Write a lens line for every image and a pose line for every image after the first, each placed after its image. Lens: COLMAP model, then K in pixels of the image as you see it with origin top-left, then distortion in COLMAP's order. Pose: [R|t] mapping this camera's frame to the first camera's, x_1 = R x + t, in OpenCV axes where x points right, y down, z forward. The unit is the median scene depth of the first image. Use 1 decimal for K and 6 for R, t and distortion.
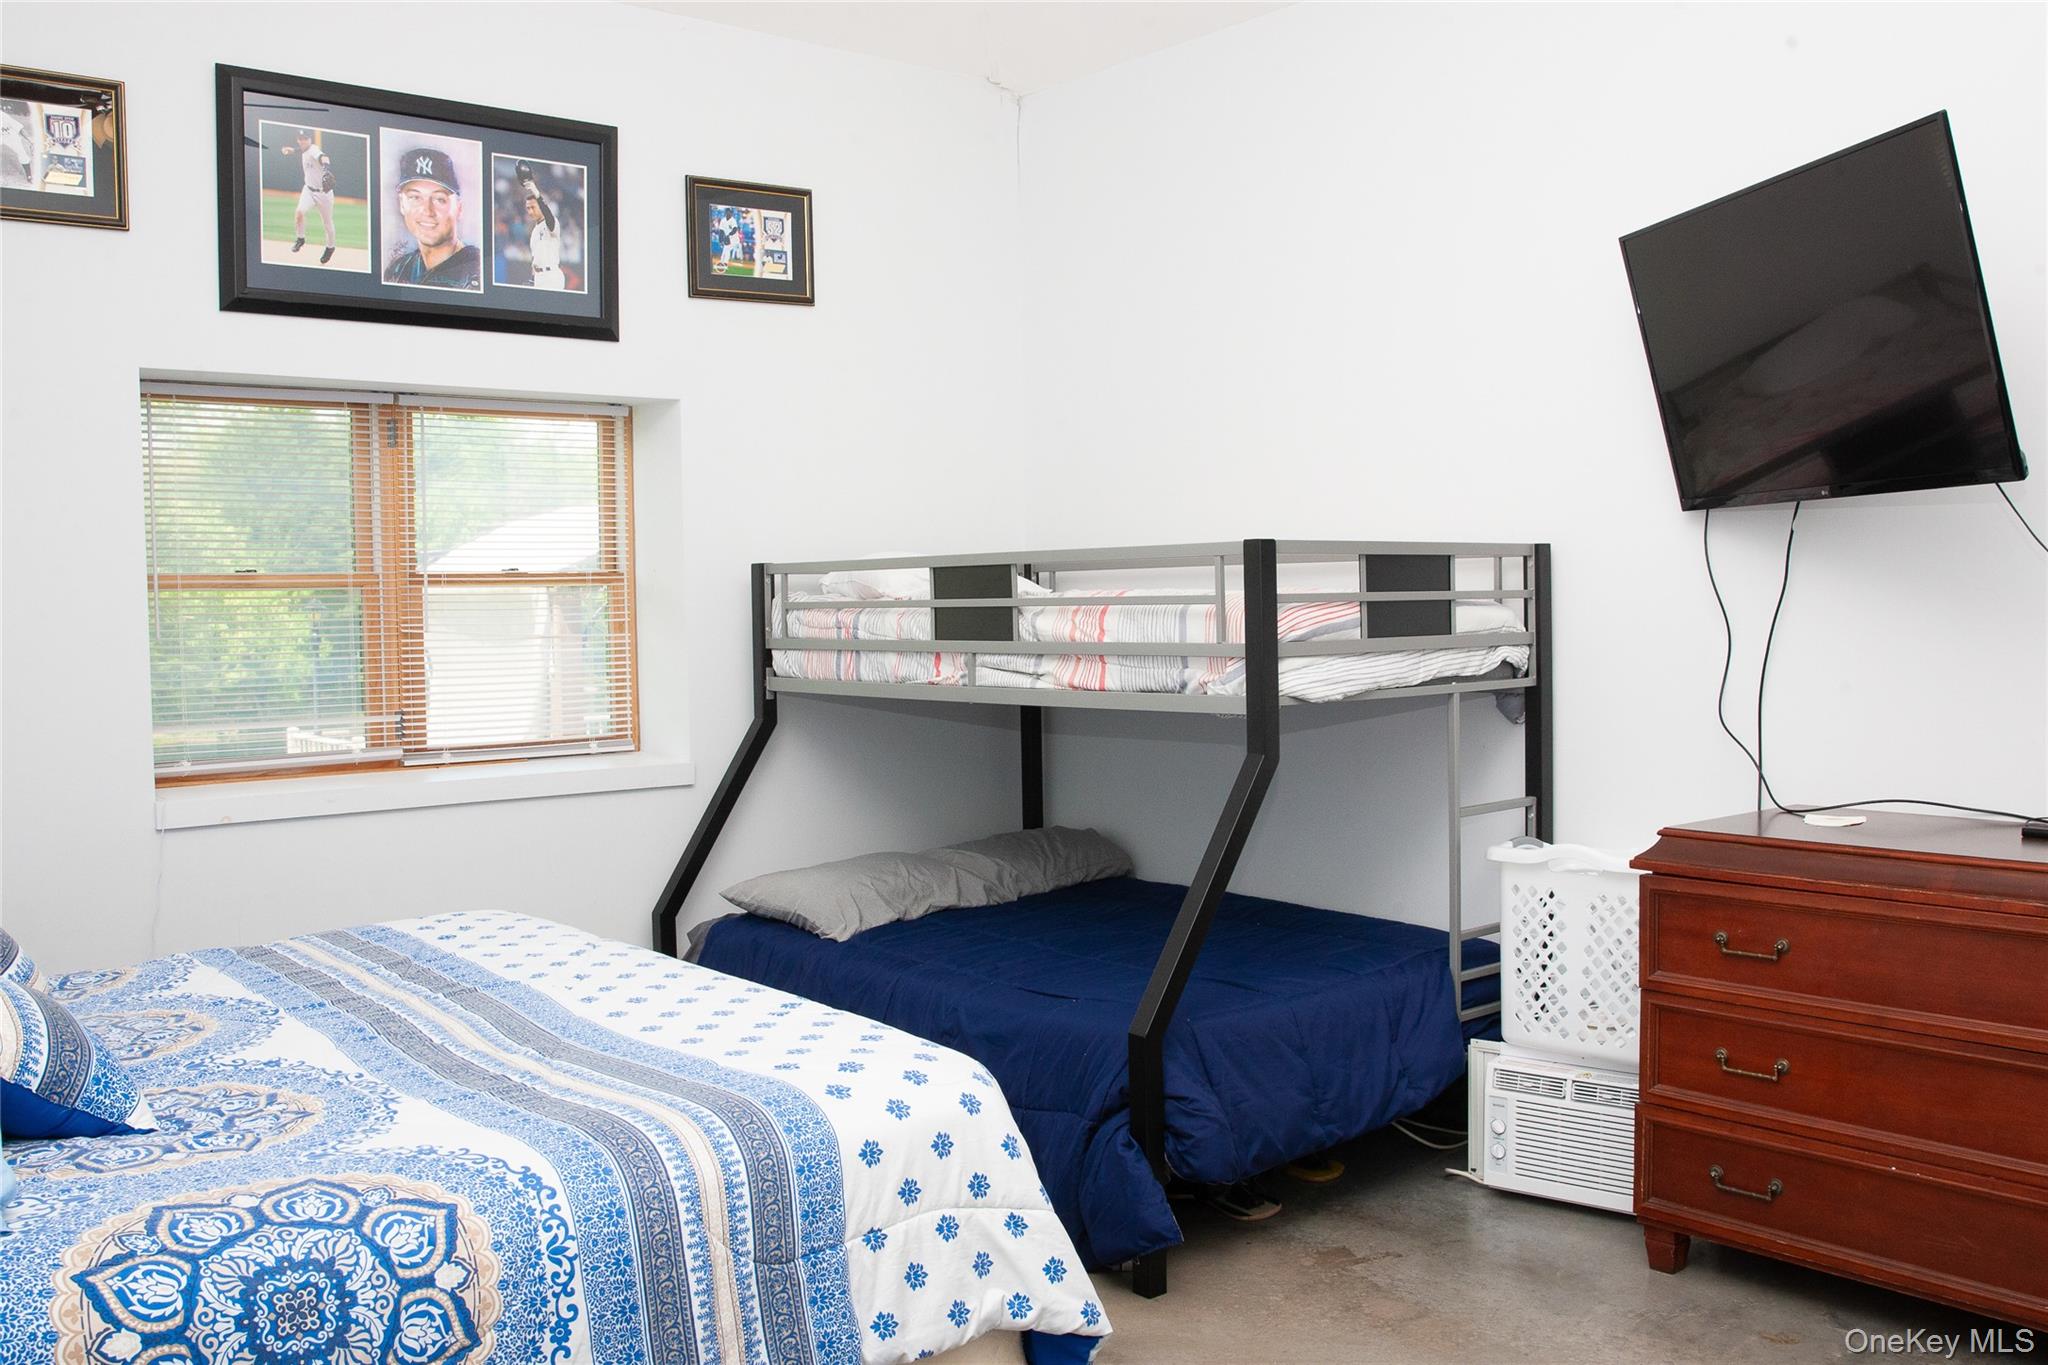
lens RADIAL K [[1817.1, 0, 1030.9], [0, 1817.1, 678.5], [0, 0, 1]] dist [-0.099349, 0.080416]
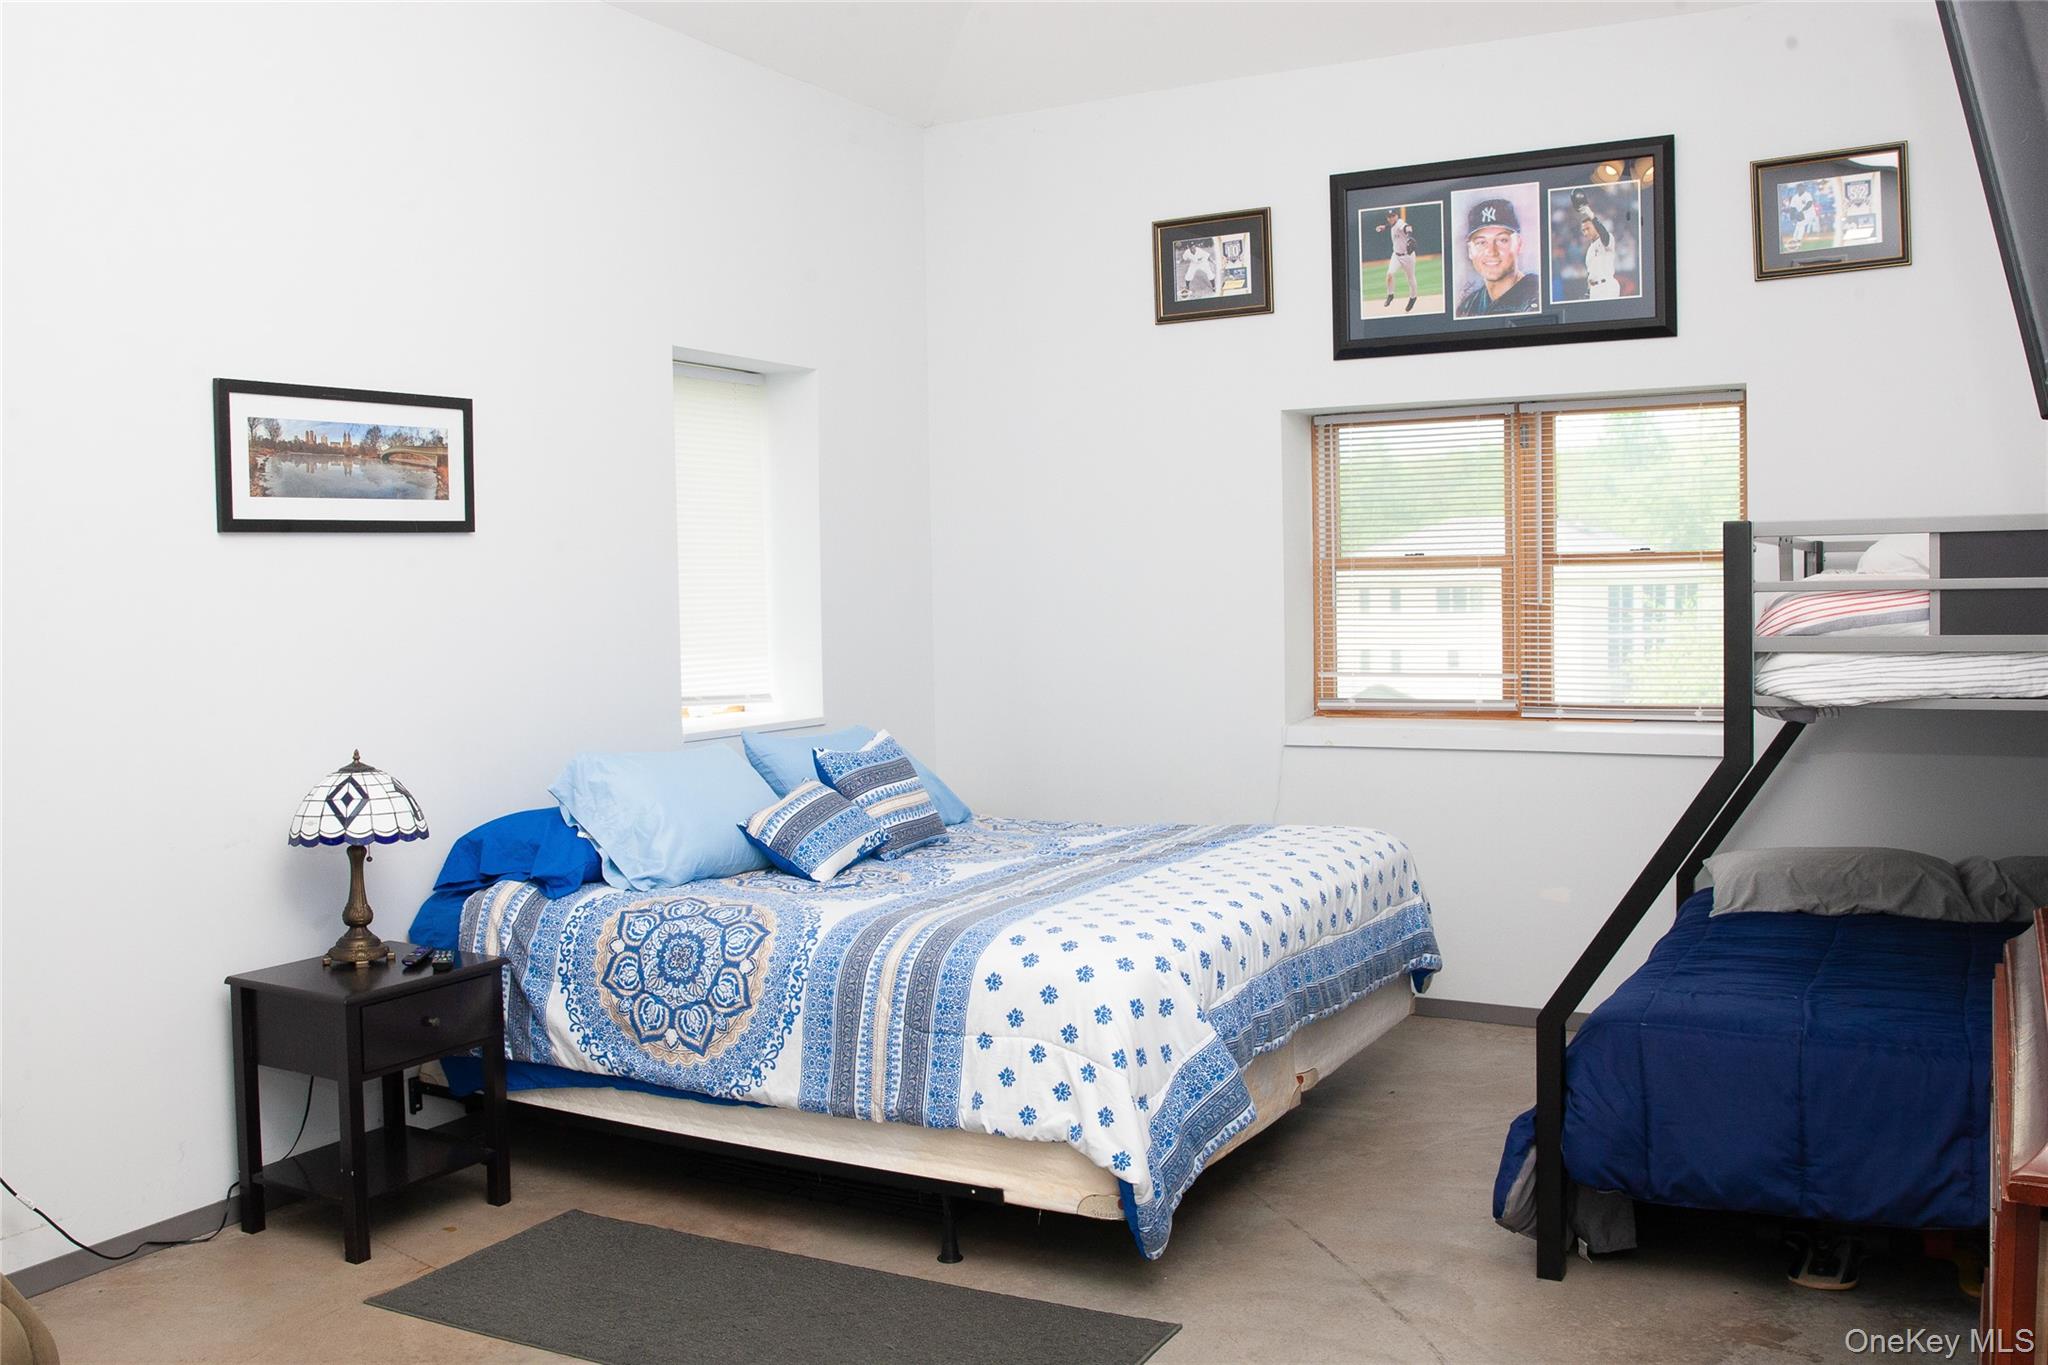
lens RADIAL K [[1817.1, 0, 1029.1], [0, 1817.1, 683.7], [0, 0, 1]] dist [-0.099349, 0.080416]
pose [[0.358312, 0.057515, -0.931829, 0.712866], [-0.031643, 0.998275, 0.049449, -0.024249], [0.933066, 0.011768, 0.359514, 0.295180]]
